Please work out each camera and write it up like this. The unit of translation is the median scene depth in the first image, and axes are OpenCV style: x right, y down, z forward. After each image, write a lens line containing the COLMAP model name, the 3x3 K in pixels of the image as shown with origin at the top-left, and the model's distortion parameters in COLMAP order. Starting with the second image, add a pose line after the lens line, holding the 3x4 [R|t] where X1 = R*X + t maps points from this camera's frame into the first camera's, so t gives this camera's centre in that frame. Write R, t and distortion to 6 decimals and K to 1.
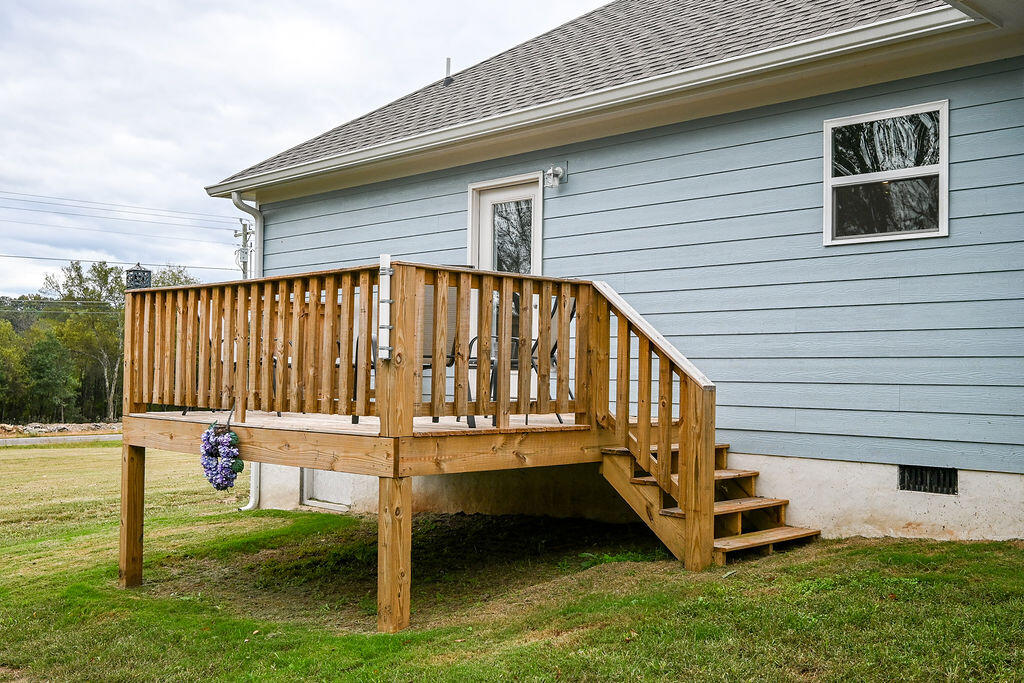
lens RADIAL K [[1069.0, 0, 511.8], [0, 1069.0, 341.5], [0, 0, 1]] dist [0.003130, 0.000000]
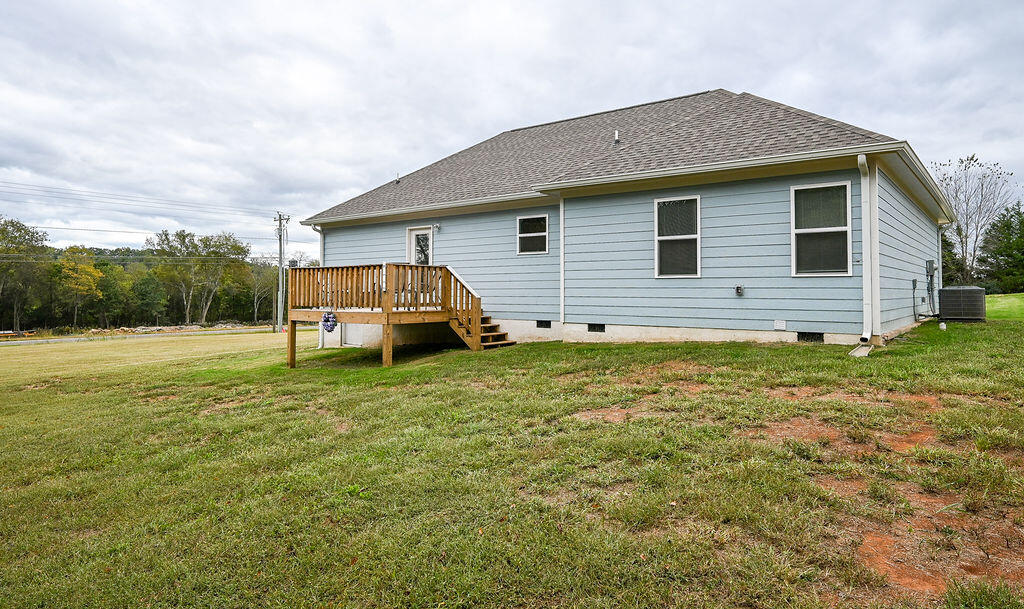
lens RADIAL K [[631.5, 0, 511.6], [0, 631.5, 271.3], [0, 0, 1]] dist [-0.002889, 0.000091]
pose [[0.991416, -0.006280, 0.130596, 0.021564], [0.006919, 0.999966, -0.004441, -0.030168], [-0.130563, 0.005306, 0.991426, -0.936280]]
